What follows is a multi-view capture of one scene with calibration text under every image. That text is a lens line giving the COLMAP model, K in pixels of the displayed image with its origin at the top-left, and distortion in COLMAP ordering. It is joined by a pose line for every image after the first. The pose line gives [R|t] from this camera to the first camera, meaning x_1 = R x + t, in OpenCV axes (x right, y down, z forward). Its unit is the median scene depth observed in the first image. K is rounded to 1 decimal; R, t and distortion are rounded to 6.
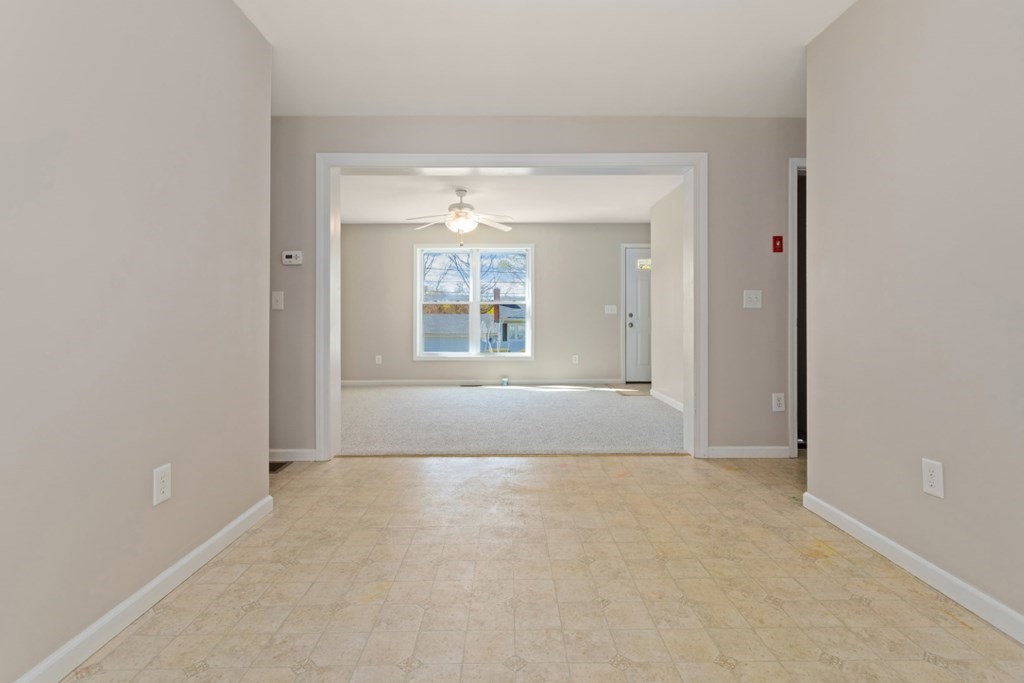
lens RADIAL K [[493.1, 0, 495.8], [0, 493.1, 316.5], [0, 0, 1]] dist [-0.001198, 0.002385]
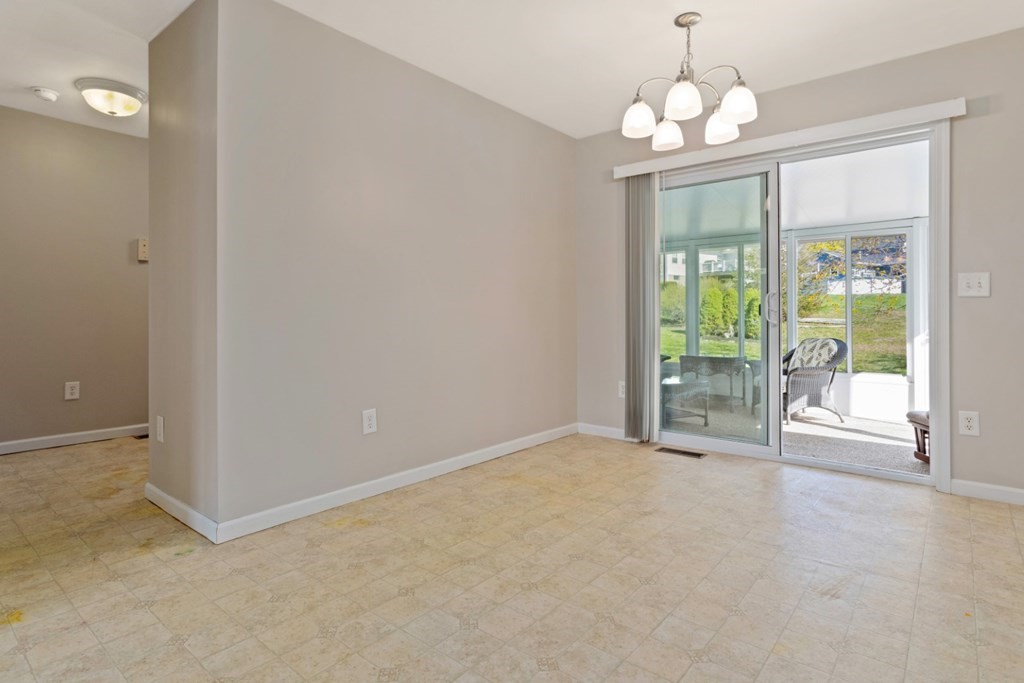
lens RADIAL K [[535.8, 0, 520.9], [0, 535.8, 318.2], [0, 0, 1]] dist [0.000933, -0.000146]
pose [[-0.787446, 0.000845, 0.616383, -0.385497], [-0.000322, 0.999998, -0.001782, 0.023099], [-0.616383, -0.001602, -0.787445, 1.753944]]
